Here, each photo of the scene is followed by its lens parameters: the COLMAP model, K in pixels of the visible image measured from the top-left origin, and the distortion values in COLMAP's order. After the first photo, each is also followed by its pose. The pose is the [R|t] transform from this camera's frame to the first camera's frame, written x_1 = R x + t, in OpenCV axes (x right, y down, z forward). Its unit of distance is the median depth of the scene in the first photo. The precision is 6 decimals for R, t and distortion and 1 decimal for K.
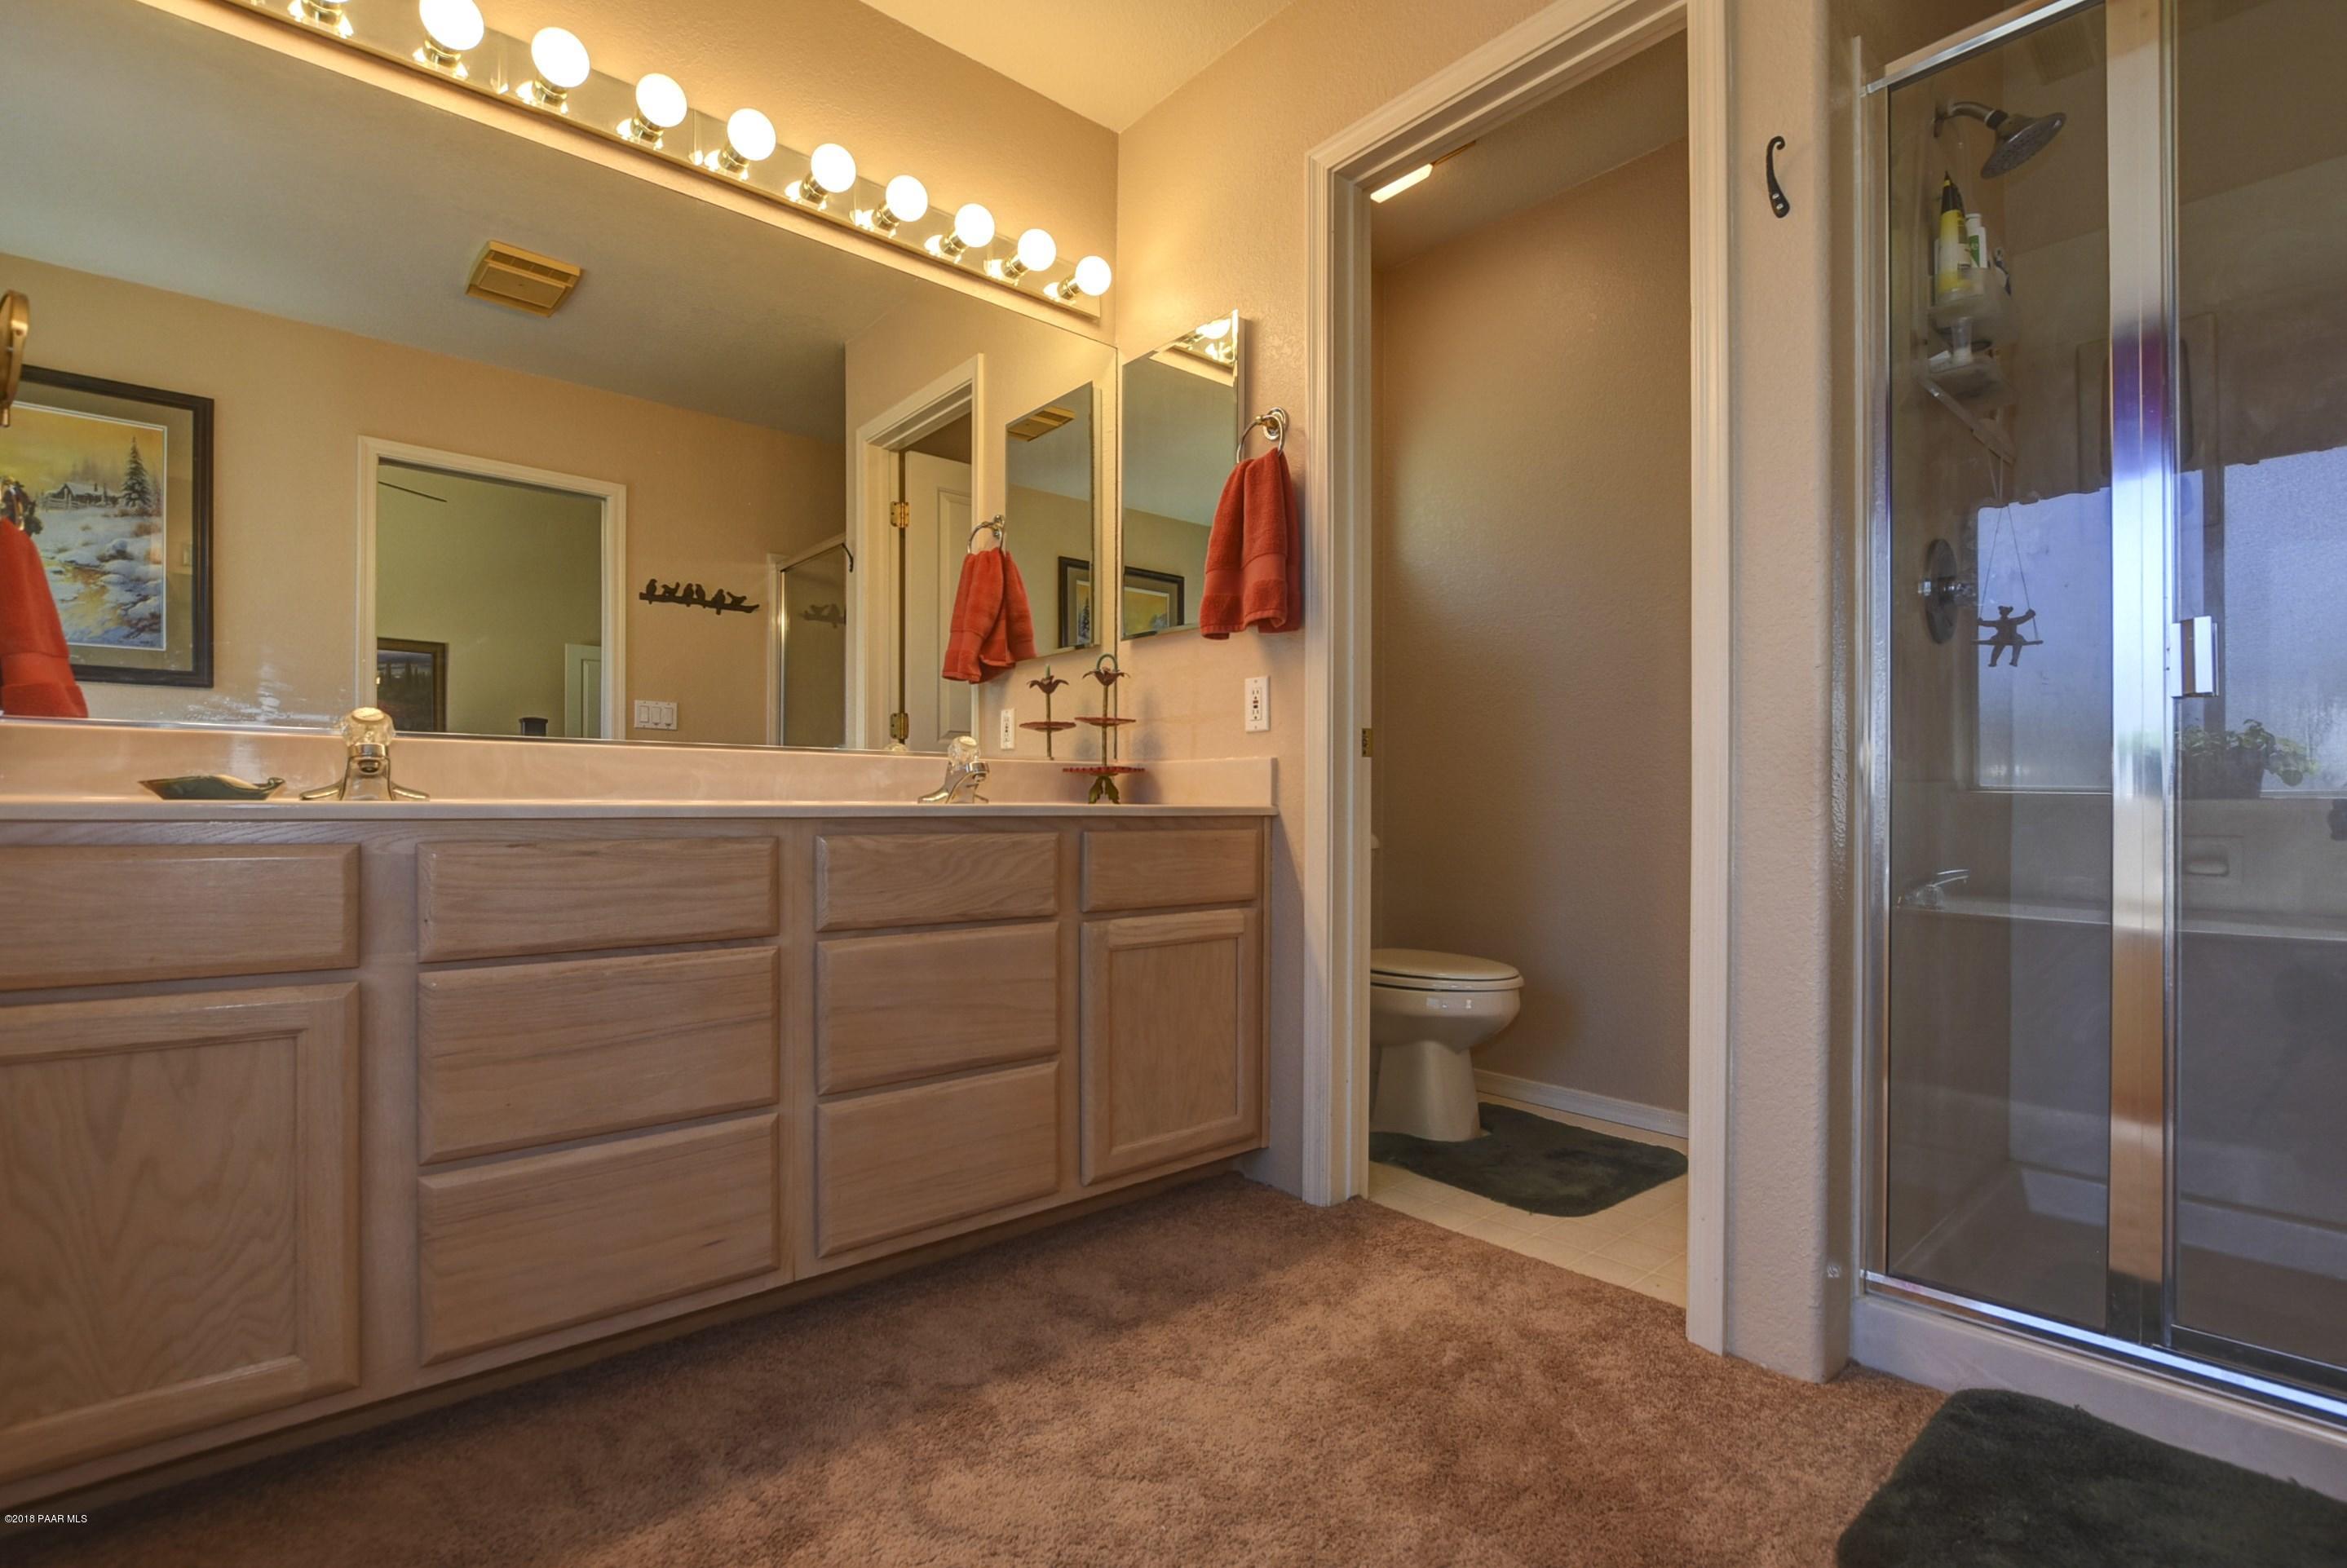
lens RADIAL K [[1089.1, 0, 1178.3], [0, 1089.1, 813.9], [0, 0, 1]] dist [-0.021981, 0.000170]
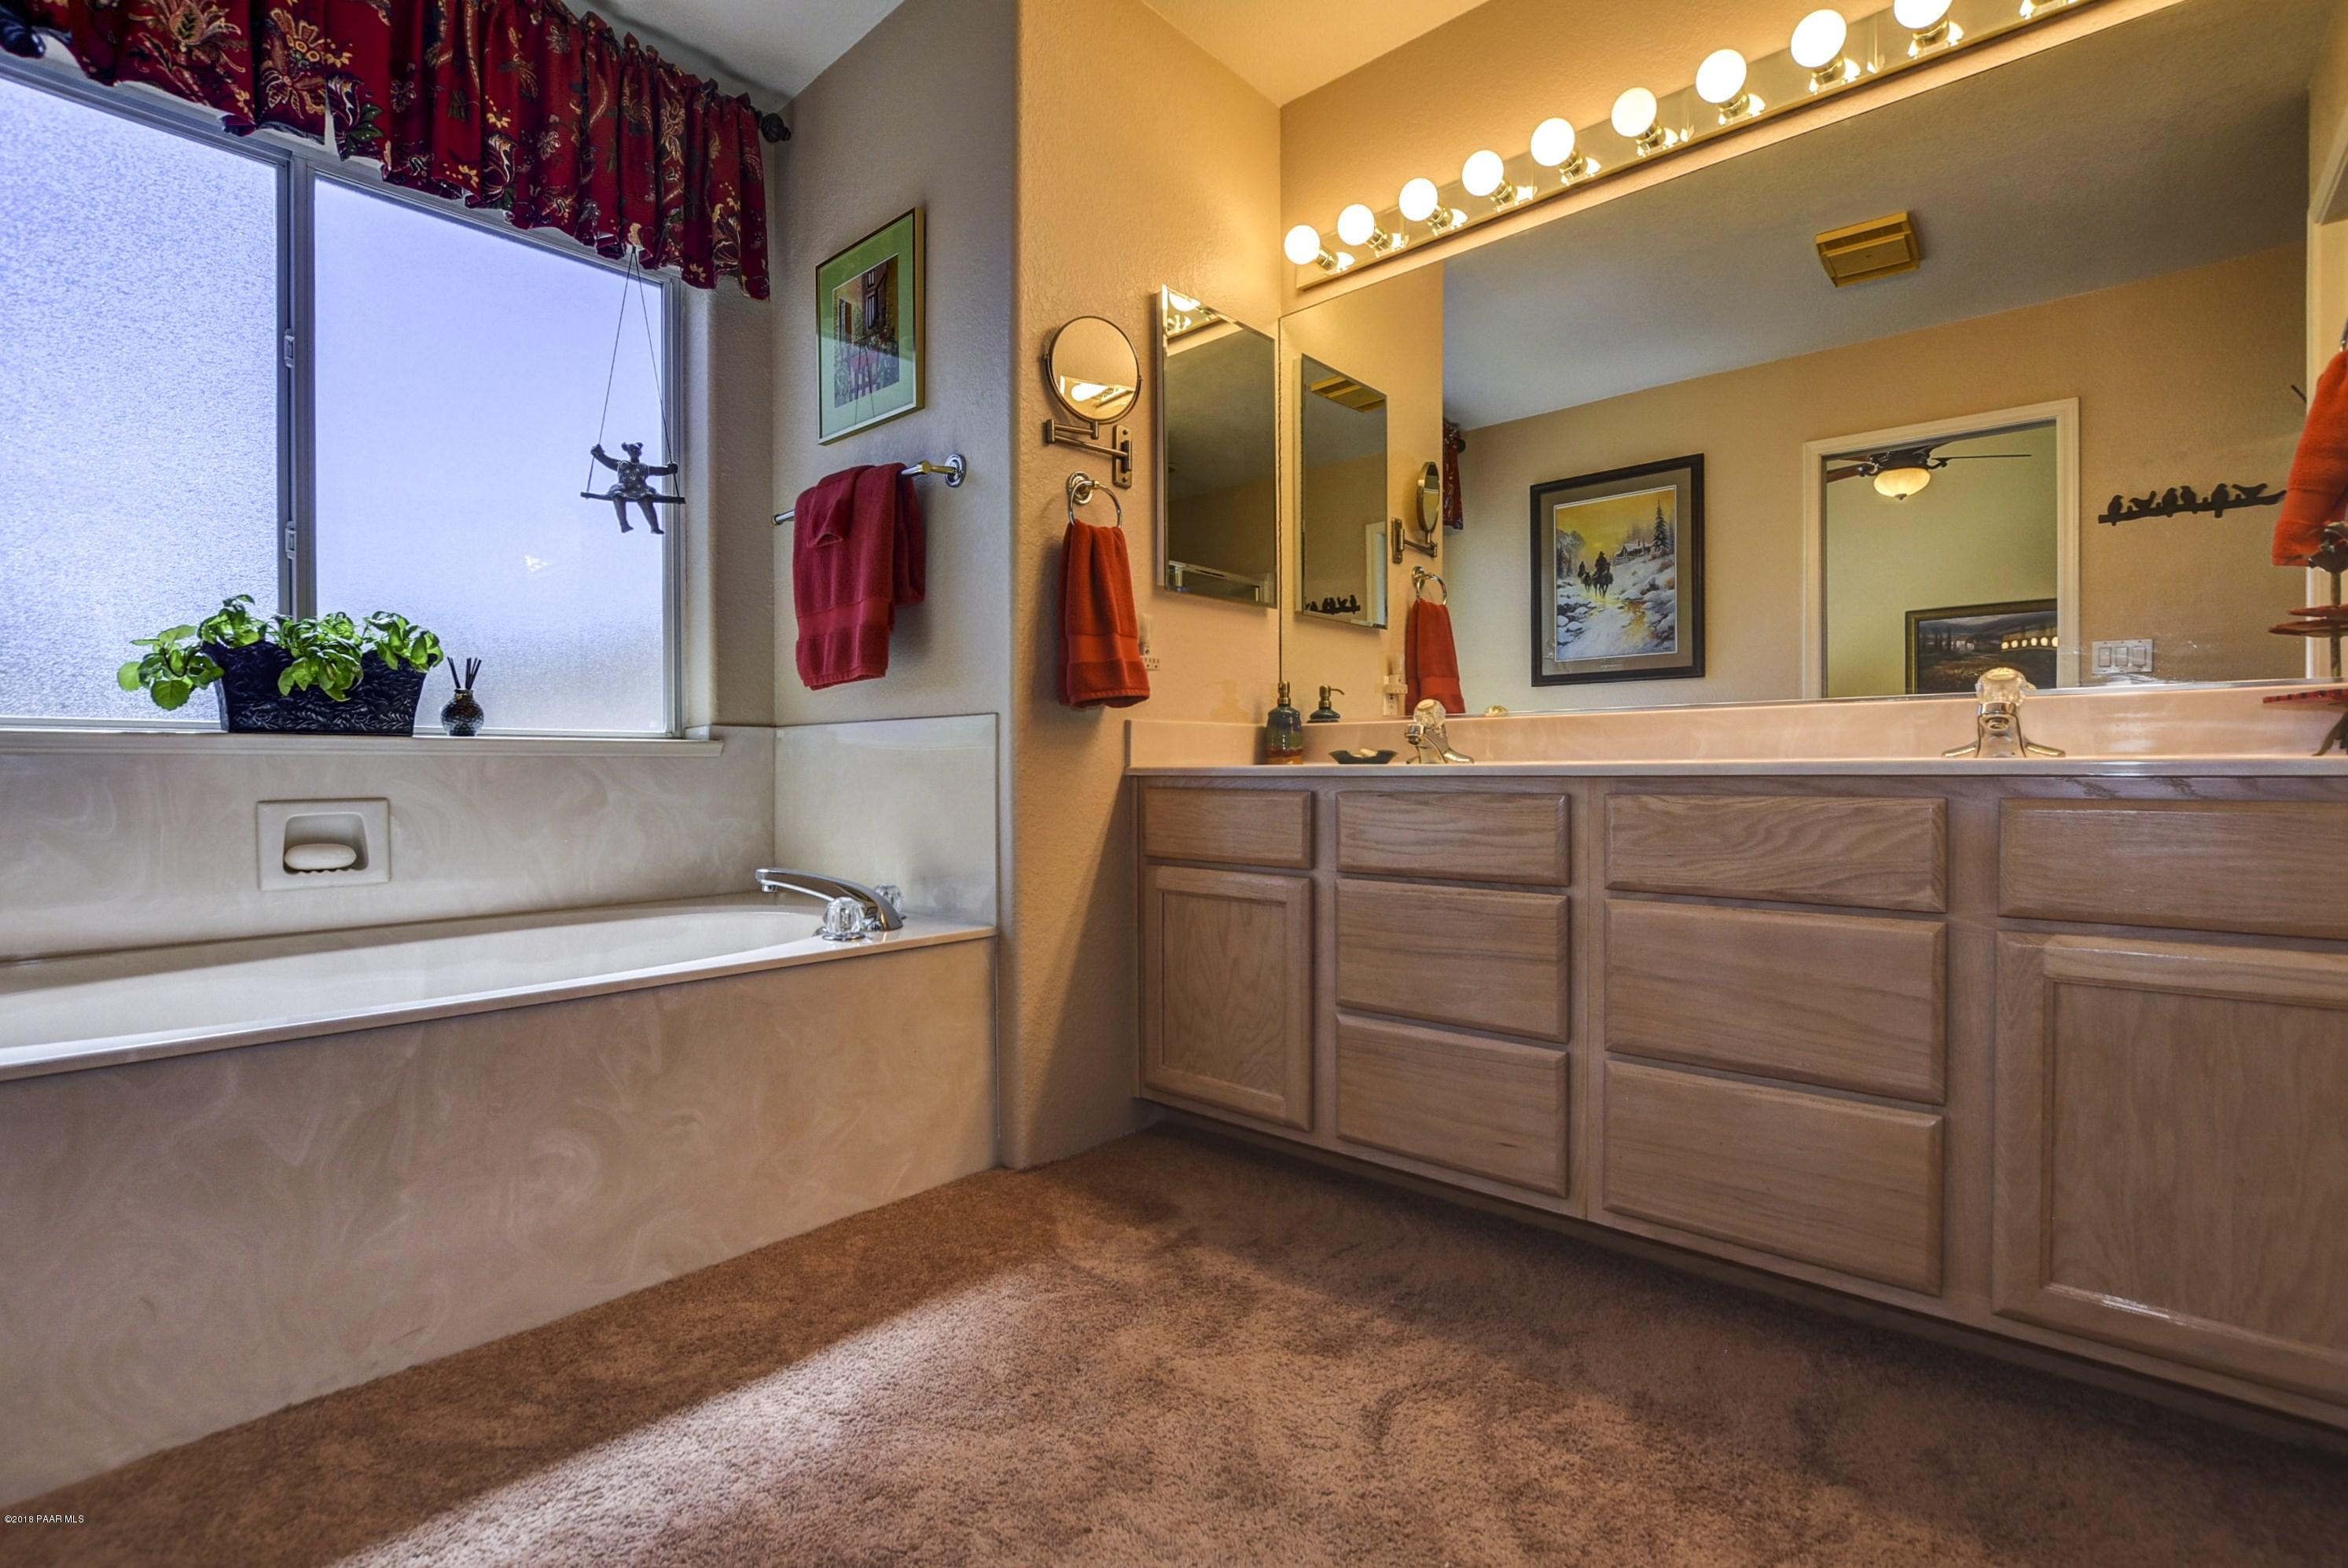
lens RADIAL K [[1030.2, 0, 1182.1], [0, 1030.2, 791.3], [0, 0, 1]] dist [-0.028403, 0.005513]
pose [[0.124437, 0.015844, -0.992101, 0.552709], [0.000705, 0.999871, 0.016057, 0.001705], [0.992227, -0.002698, 0.124410, 0.475721]]
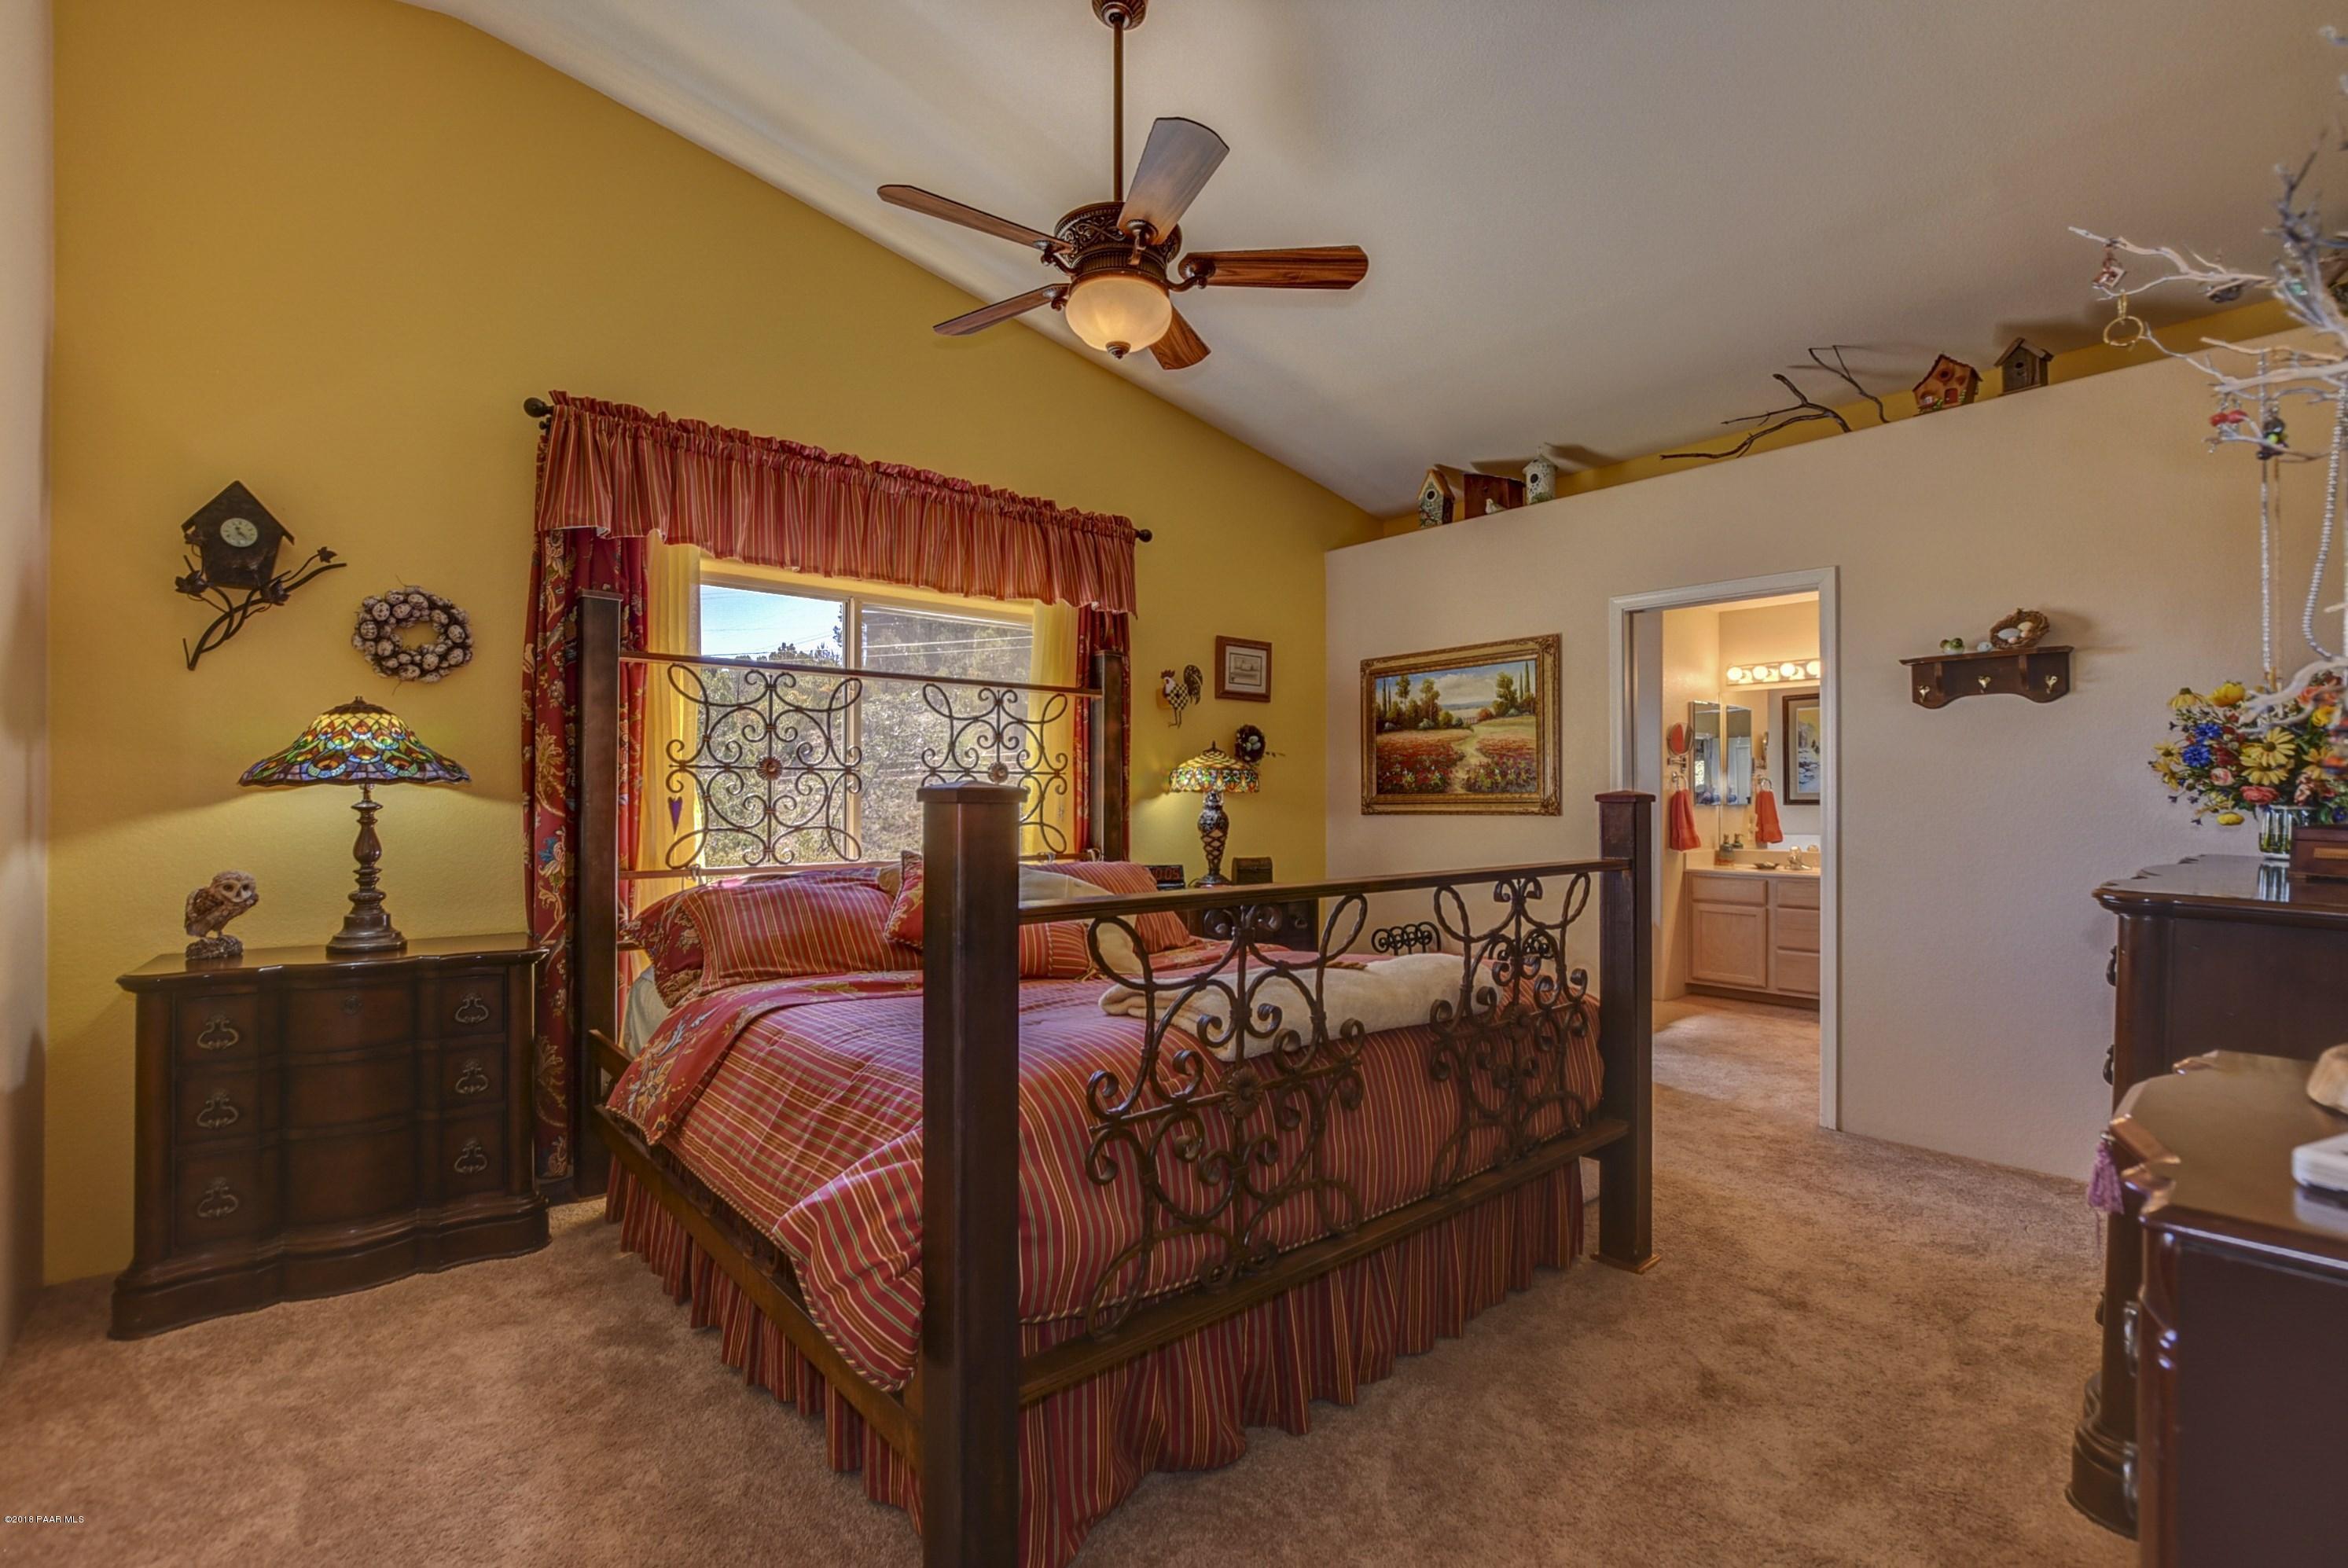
lens RADIAL K [[1030.2, 0, 1182.1], [0, 1030.2, 791.3], [0, 0, 1]] dist [-0.028403, 0.005513]
pose [[0.008801, -0.015173, -0.999846, 3.101871], [-0.005316, 0.999870, -0.015220, -0.234796], [0.999947, 0.005449, 0.008719, -1.385431]]
